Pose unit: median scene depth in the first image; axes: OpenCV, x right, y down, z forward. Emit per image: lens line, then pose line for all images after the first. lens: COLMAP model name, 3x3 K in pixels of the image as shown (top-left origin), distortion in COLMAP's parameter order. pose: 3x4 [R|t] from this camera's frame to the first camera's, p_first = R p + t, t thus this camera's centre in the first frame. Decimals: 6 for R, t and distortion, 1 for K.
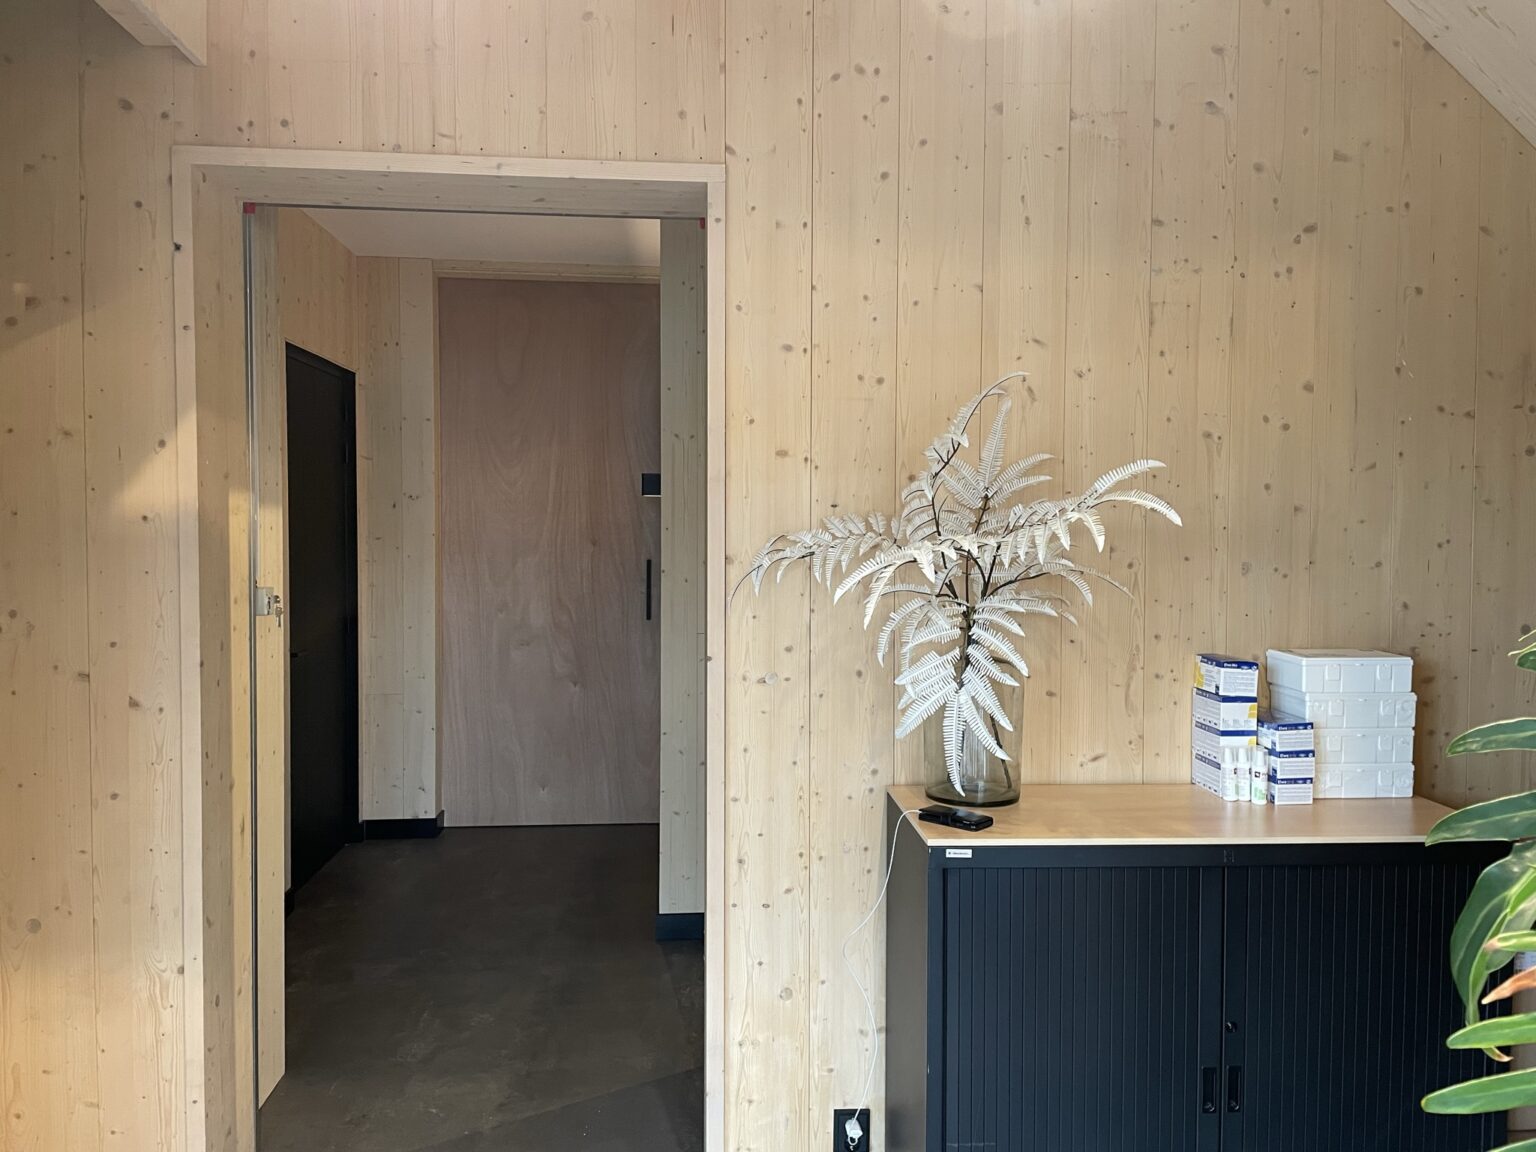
lens RADIAL K [[1160.6, 0, 773.9], [0, 1160.6, 568.6], [0, 0, 1]] dist [0.090254, -0.112665]
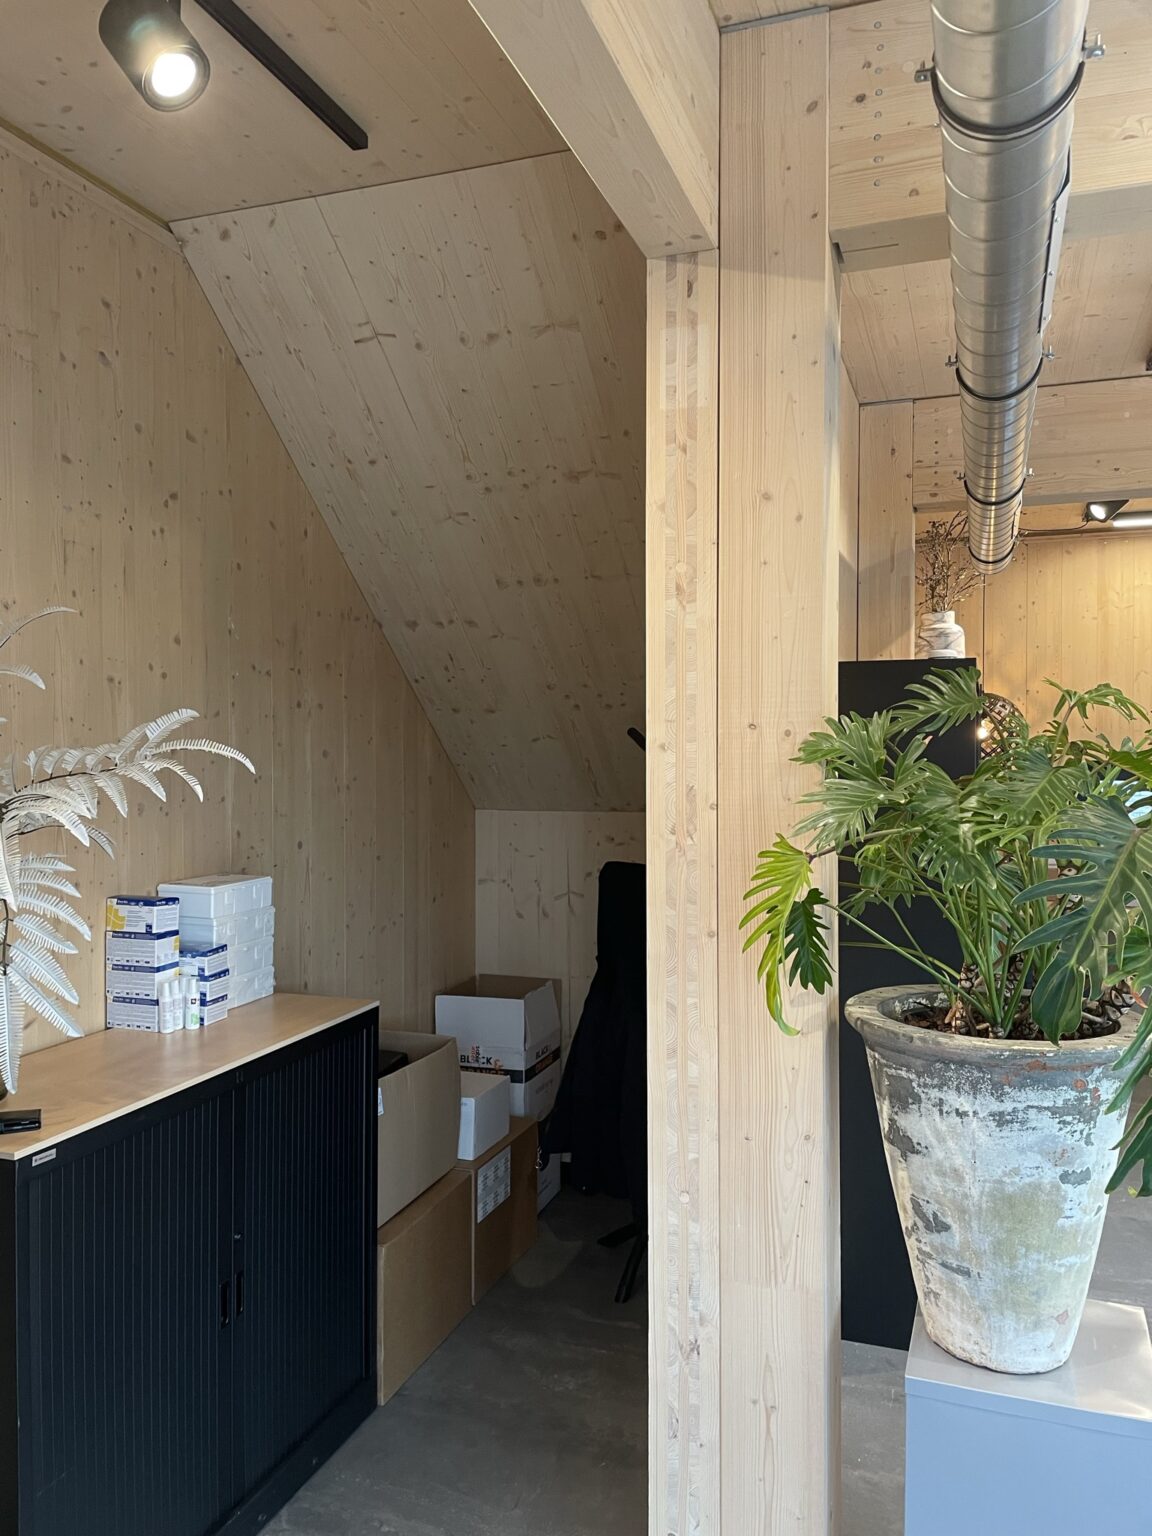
lens RADIAL K [[1160.6, 0, 568.0], [0, 1160.6, 756.5], [0, 0, 1]] dist [0.090254, -0.112665]
pose [[0.410206, -0.012093, 0.911913, -0.410095], [0.036800, 0.999317, -0.003301, -0.030918], [-0.911250, 0.034912, 0.410371, 0.238641]]
